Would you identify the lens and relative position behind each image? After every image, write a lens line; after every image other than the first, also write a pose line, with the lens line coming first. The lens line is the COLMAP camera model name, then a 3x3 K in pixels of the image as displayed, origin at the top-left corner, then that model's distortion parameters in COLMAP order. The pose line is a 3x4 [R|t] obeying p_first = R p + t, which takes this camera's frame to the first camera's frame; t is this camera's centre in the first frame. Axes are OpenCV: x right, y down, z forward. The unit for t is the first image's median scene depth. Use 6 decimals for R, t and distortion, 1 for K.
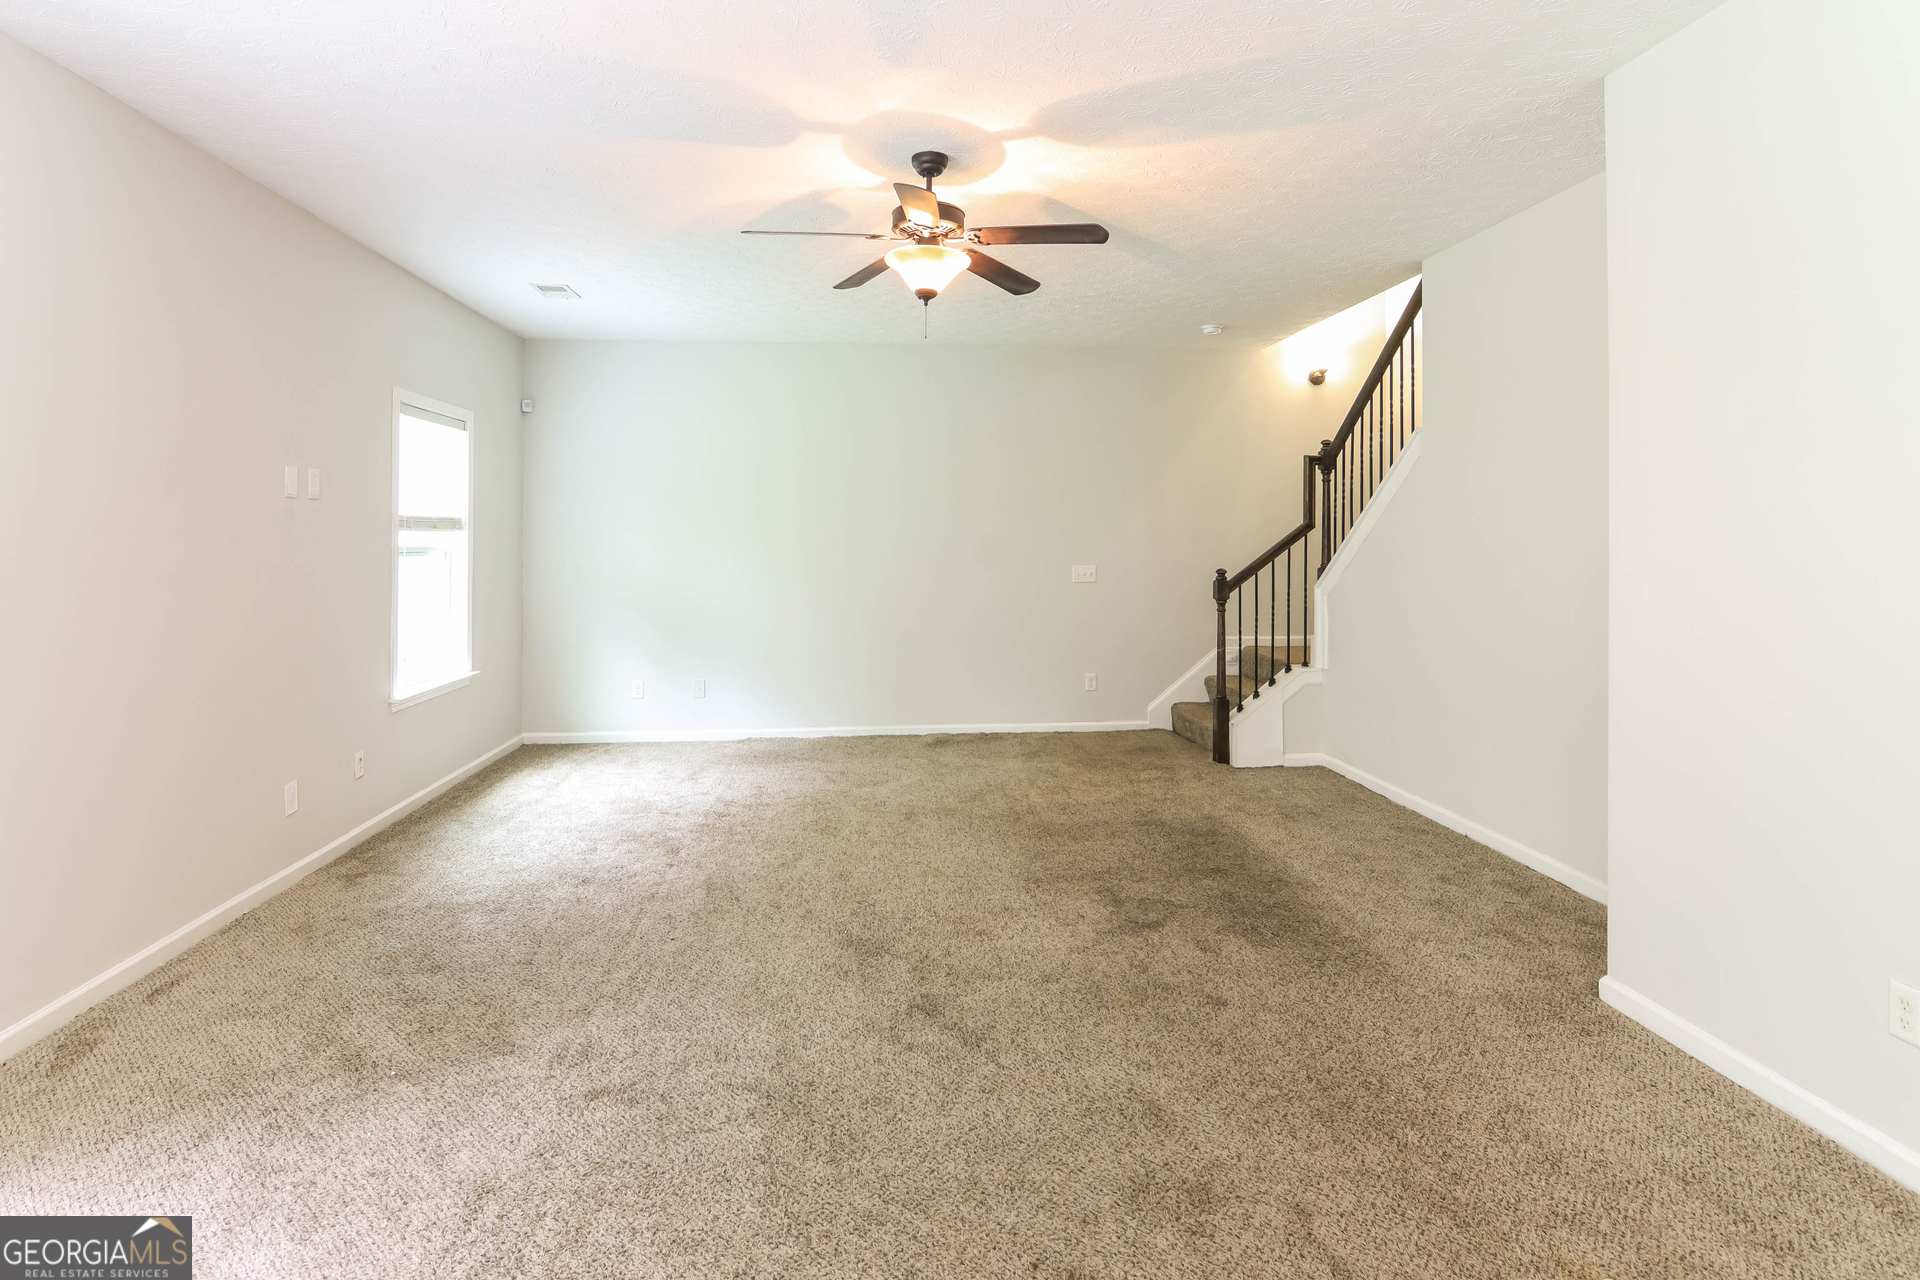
lens RADIAL K [[1005.7, 0, 961.4], [0, 1005.7, 547.3], [0, 0, 1]] dist [0.003917, 0.000280]
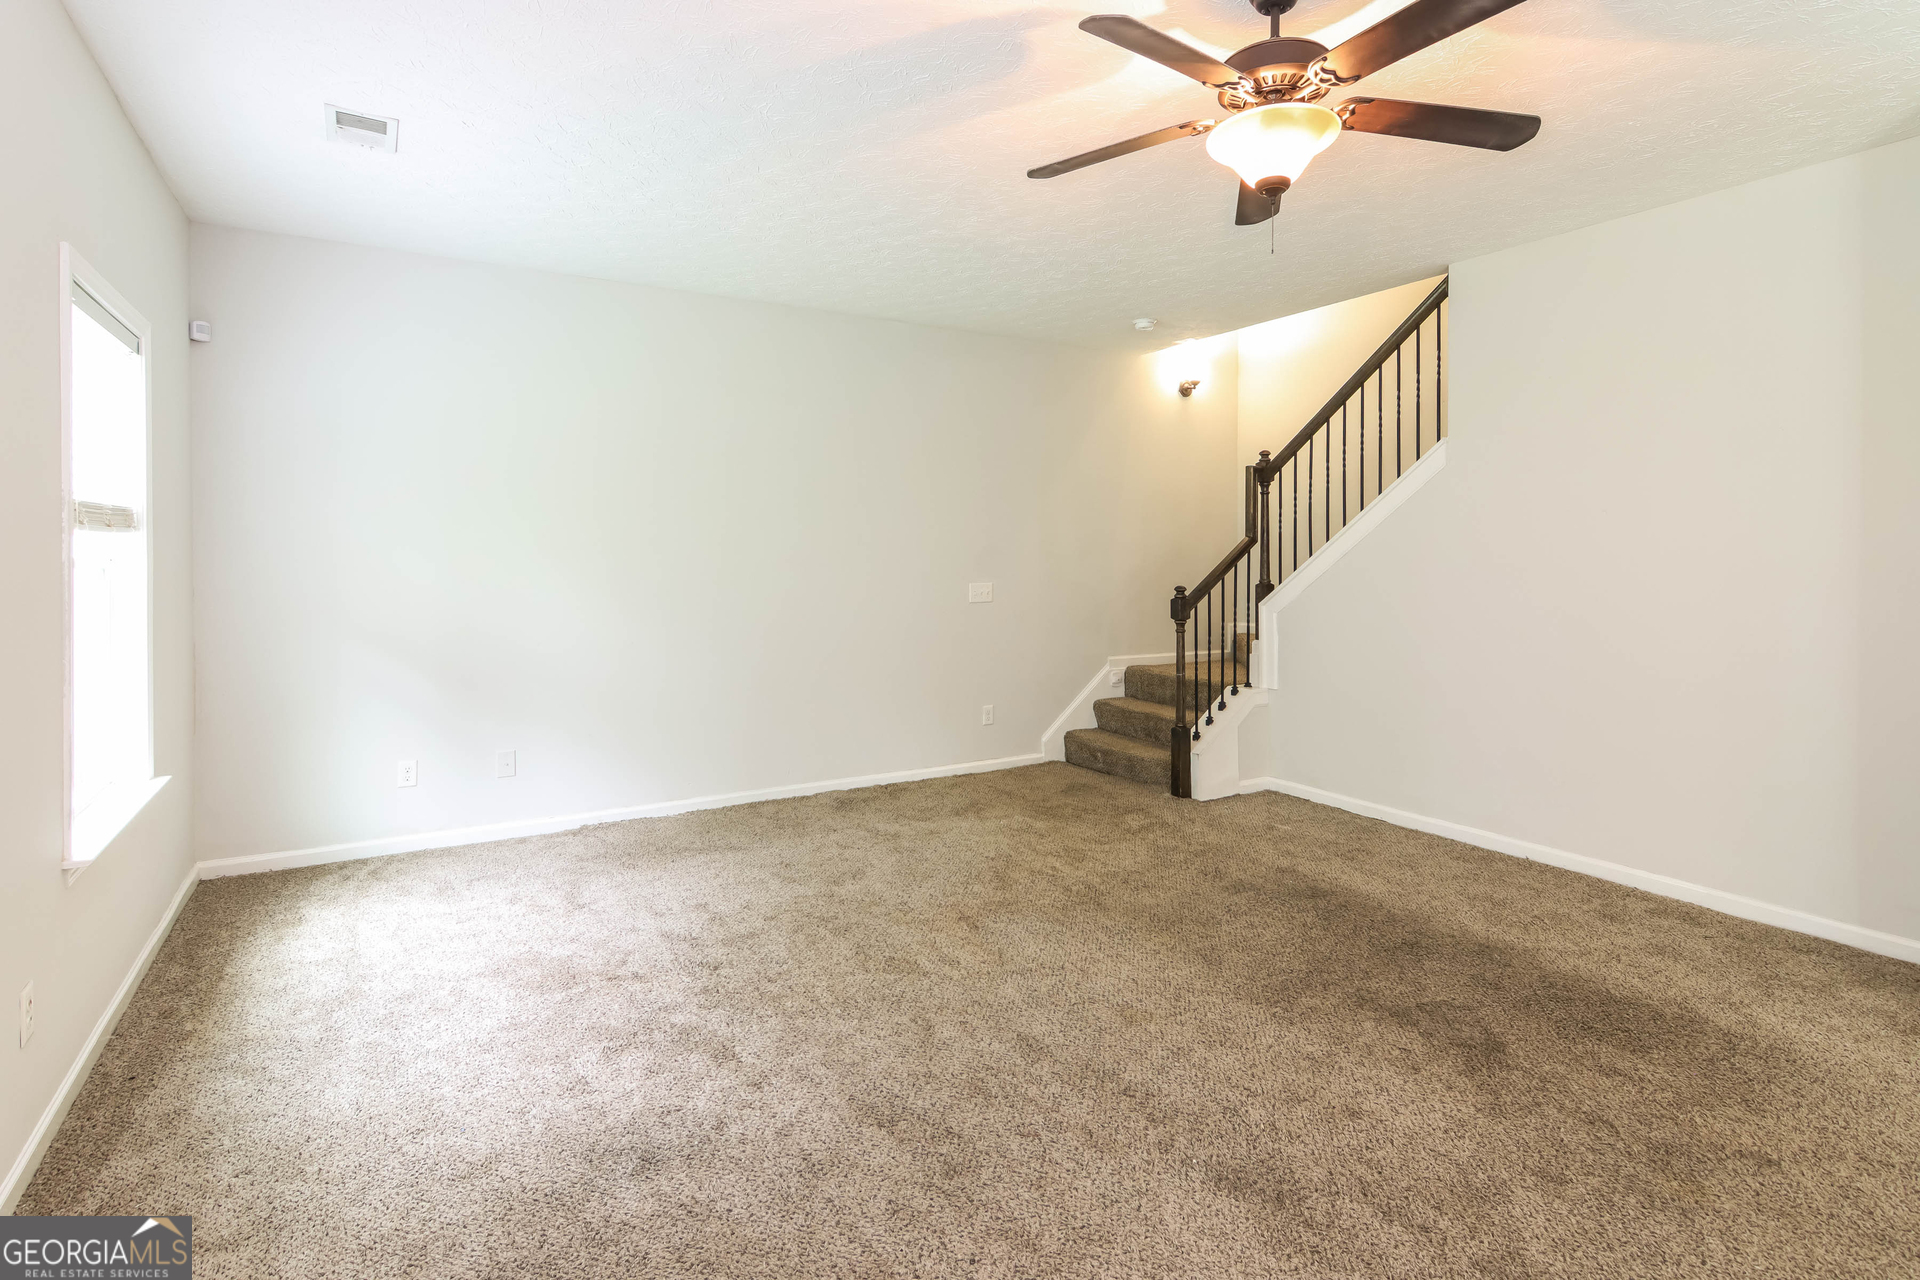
lens RADIAL K [[959.4, 0, 963.0], [0, 959.4, 578.3], [0, 0, 1]] dist [0.005128, -0.000945]
pose [[0.902168, -0.006054, 0.431342, -0.295986], [-0.001871, 0.999837, 0.017948, -0.000863], [-0.431380, -0.016999, 0.902010, 0.298214]]
